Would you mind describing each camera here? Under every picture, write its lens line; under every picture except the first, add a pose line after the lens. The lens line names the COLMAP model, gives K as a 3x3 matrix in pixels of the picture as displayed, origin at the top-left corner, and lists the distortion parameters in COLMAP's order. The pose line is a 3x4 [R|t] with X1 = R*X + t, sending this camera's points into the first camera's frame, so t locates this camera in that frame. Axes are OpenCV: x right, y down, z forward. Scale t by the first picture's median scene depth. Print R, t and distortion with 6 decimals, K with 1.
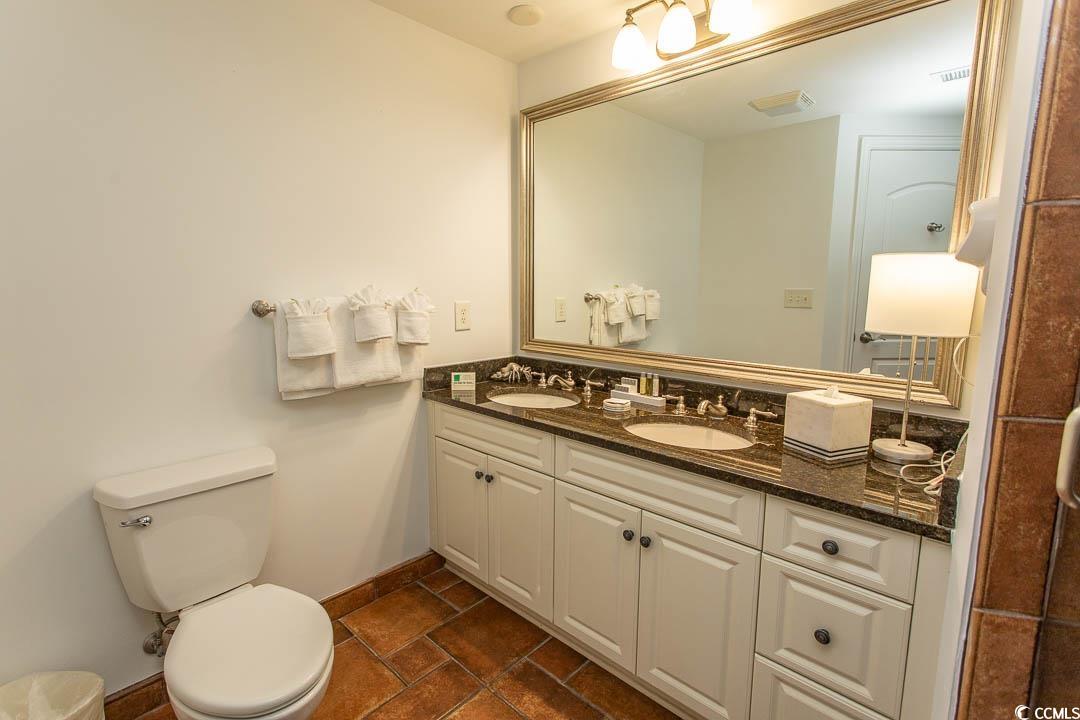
lens RADIAL K [[507.8, 0, 535.6], [0, 507.8, 357.6], [0, 0, 1]] dist [-0.000076, 0.001279]
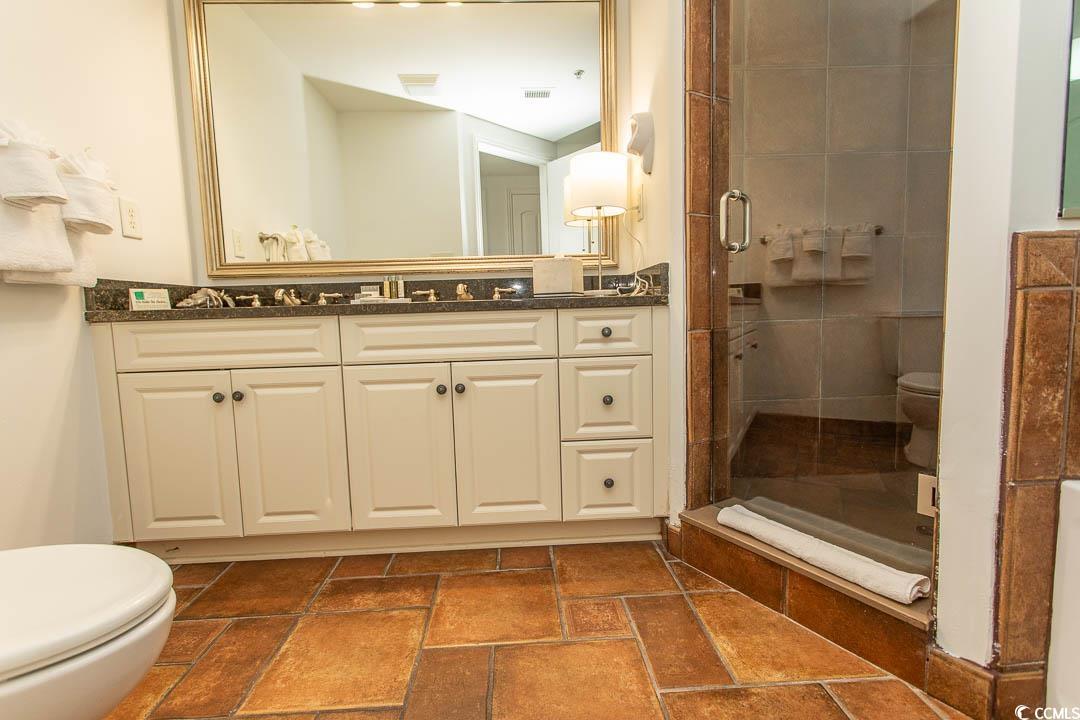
lens RADIAL K [[507.8, 0, 535.6], [0, 507.8, 357.6], [0, 0, 1]] dist [-0.000076, 0.001279]
pose [[0.694466, -0.092260, 0.713586, -0.341028], [0.135574, 0.990760, -0.003846, 0.247621], [-0.706637, 0.099414, 0.700557, 0.086949]]
